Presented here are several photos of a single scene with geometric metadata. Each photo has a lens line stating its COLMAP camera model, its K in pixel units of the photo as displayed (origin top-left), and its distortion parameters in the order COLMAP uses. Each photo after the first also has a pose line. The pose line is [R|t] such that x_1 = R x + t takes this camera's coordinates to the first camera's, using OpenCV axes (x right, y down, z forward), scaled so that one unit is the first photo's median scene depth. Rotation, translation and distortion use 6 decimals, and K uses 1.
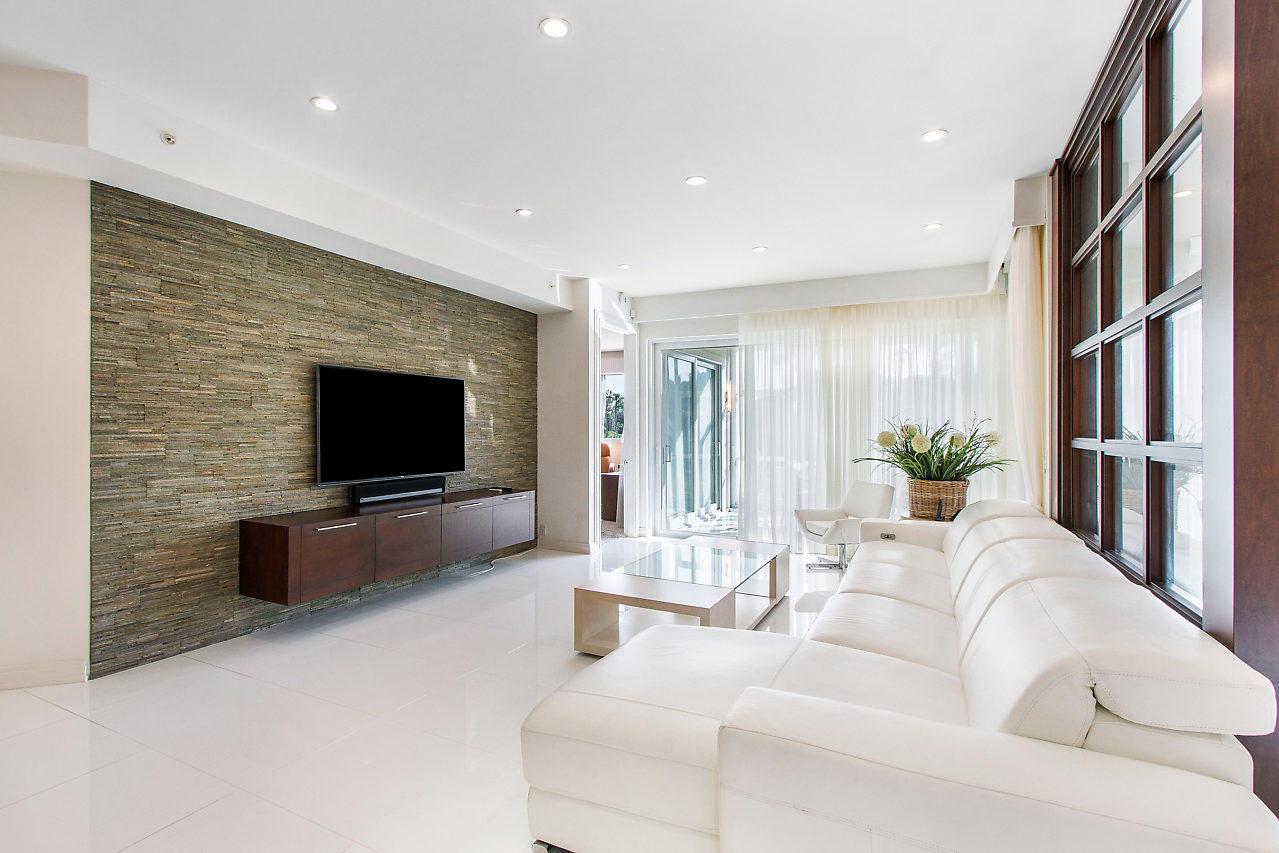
lens RADIAL K [[585.0, 0, 641.6], [0, 585.0, 429.2], [0, 0, 1]] dist [0.003525, 0.001218]
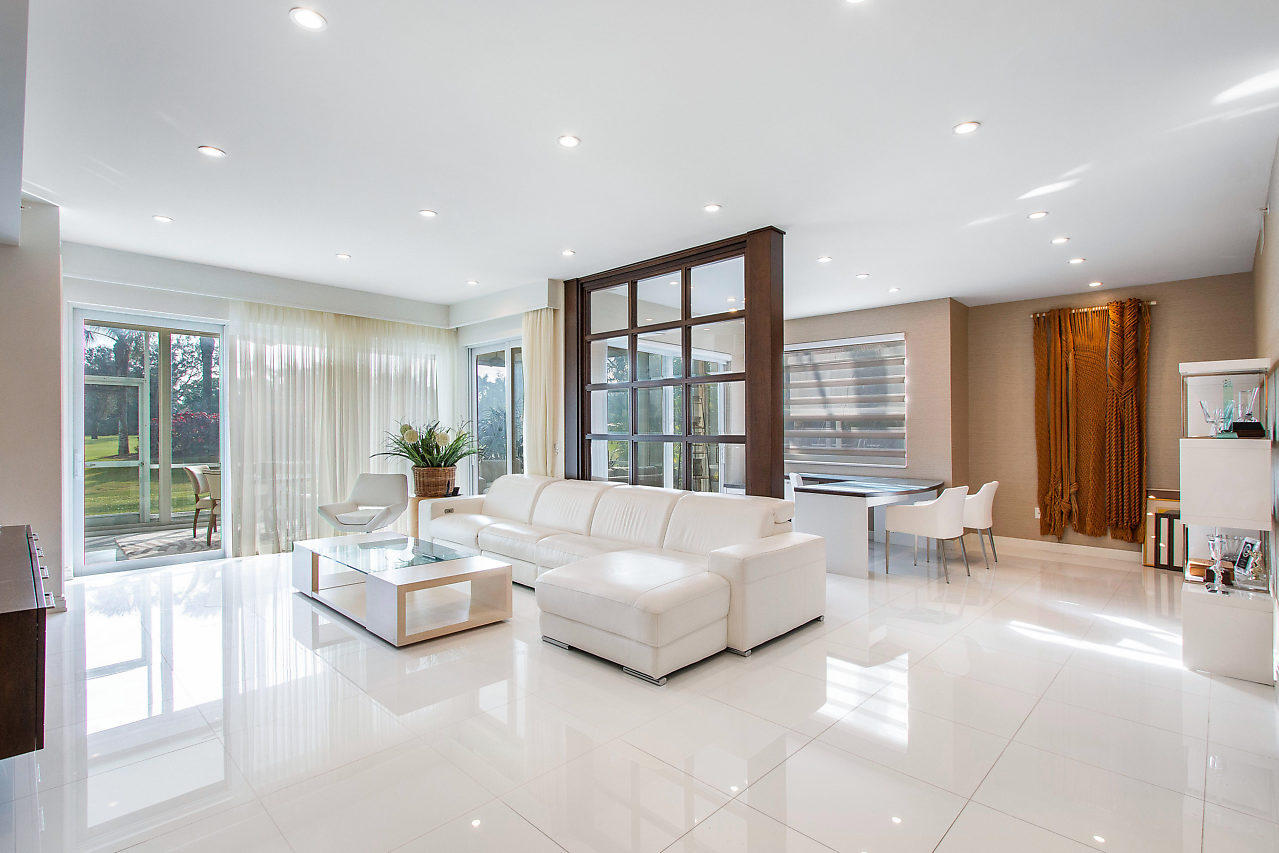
lens RADIAL K [[600.6, 0, 639.5], [0, 600.6, 426.5], [0, 0, 1]] dist [0.000355, 0.000104]
pose [[0.299179, 0.004486, 0.954187, -0.646515], [0.001274, 0.999986, -0.005101, 0.002790], [-0.954196, 0.002741, 0.299169, 0.174861]]
